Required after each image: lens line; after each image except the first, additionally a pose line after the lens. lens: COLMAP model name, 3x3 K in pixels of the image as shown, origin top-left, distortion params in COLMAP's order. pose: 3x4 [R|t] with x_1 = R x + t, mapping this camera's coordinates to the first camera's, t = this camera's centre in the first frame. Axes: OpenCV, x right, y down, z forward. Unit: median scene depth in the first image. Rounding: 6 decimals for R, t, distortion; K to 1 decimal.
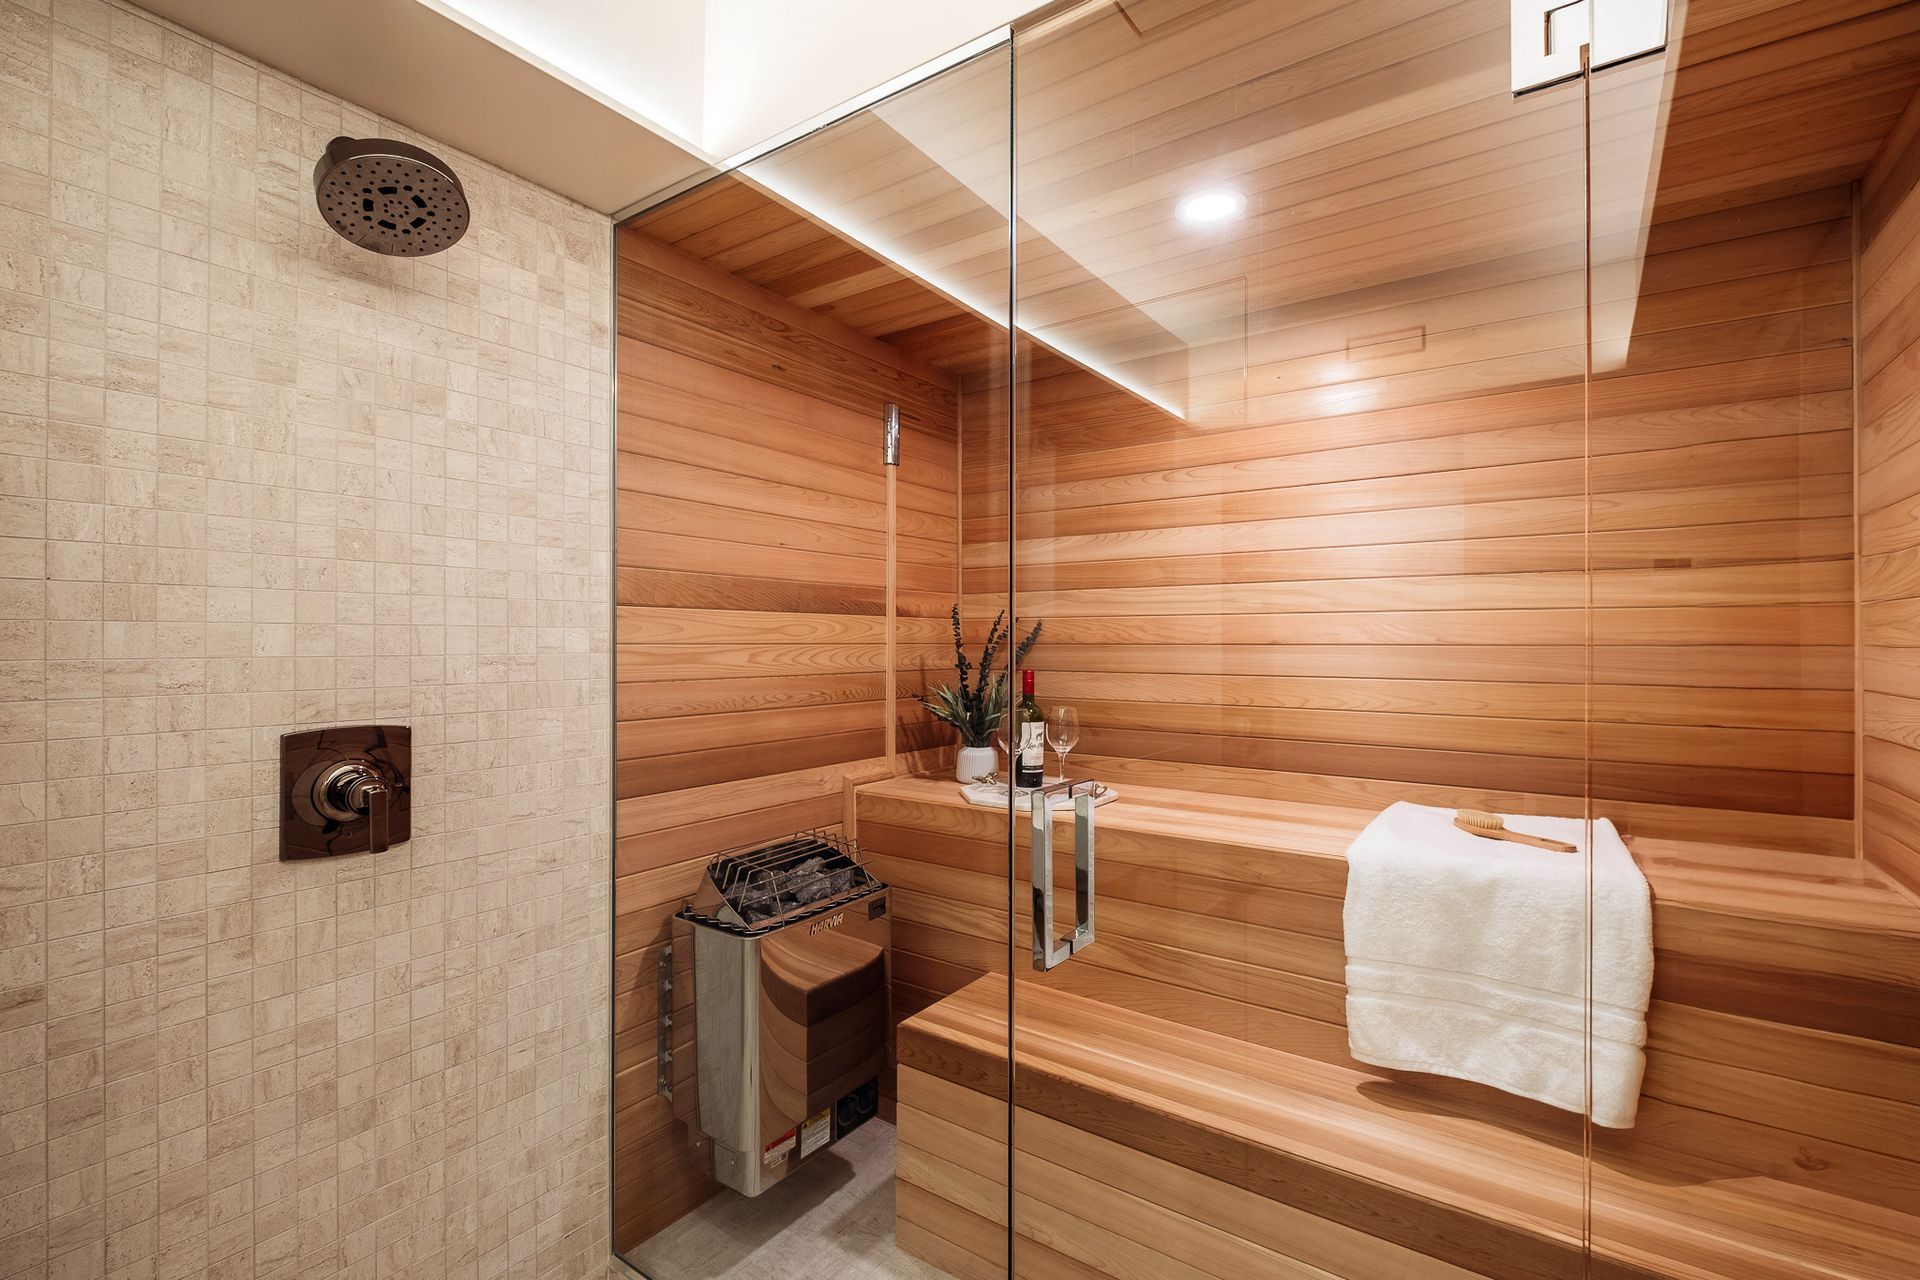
lens RADIAL K [[856.2, 0, 1018.2], [0, 856.2, 634.2], [0, 0, 1]] dist [0.005033, -0.004663]
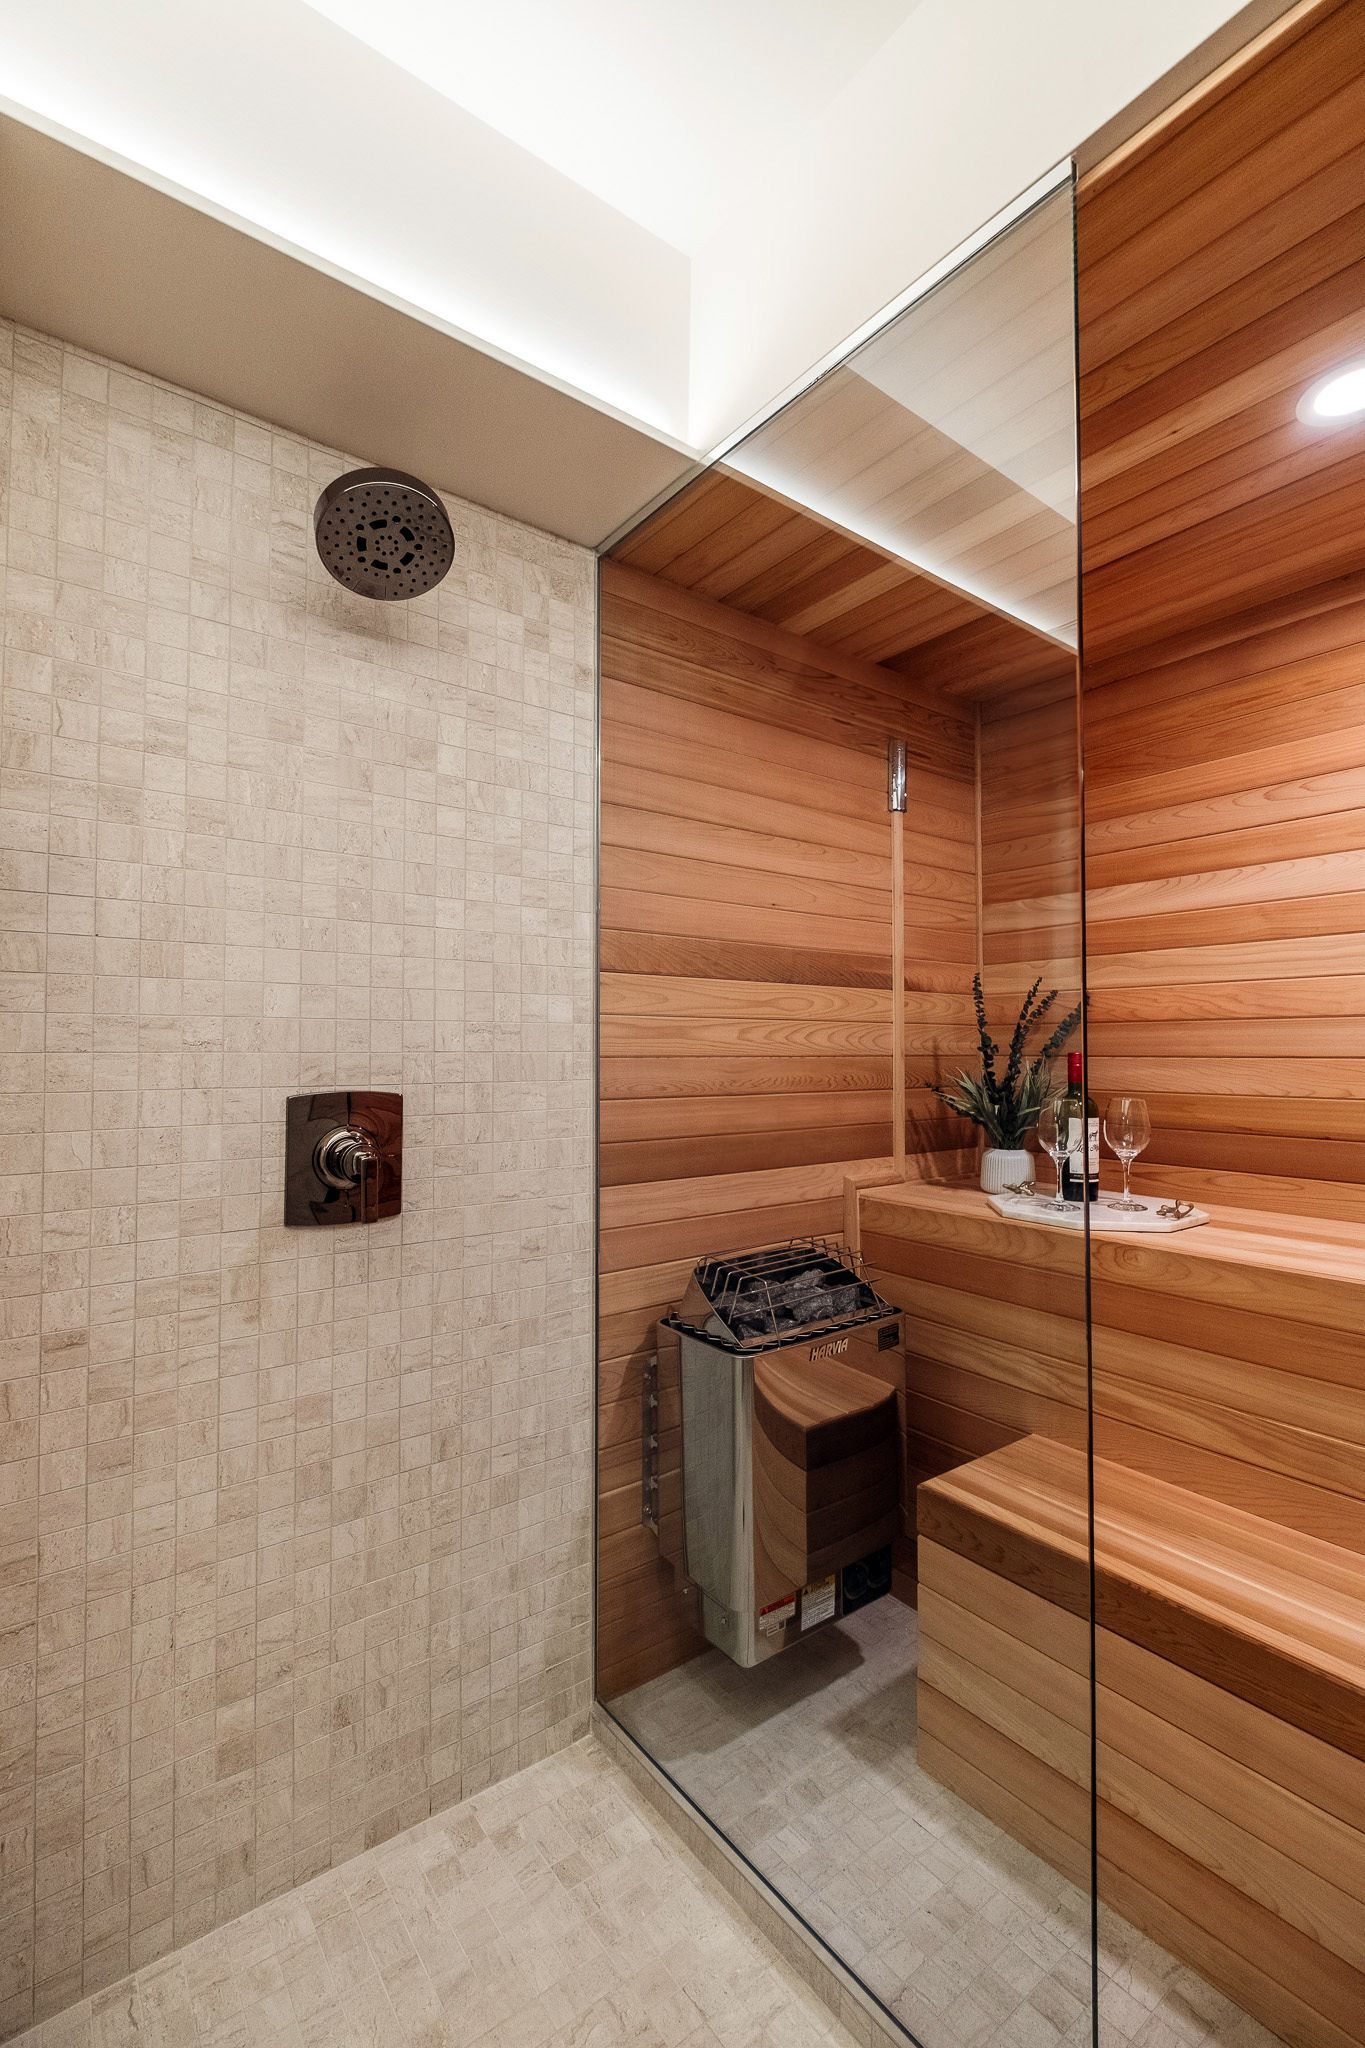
lens RADIAL K [[927.5, 0, 717.9], [0, 927.5, 1016.2], [0, 0, 1]] dist [0.014607, -0.017097]
pose [[0.948705, -0.011572, -0.315952, -0.042428], [0.002593, 0.999581, -0.028824, 0.045674], [0.316153, 0.026526, 0.948337, 0.114389]]
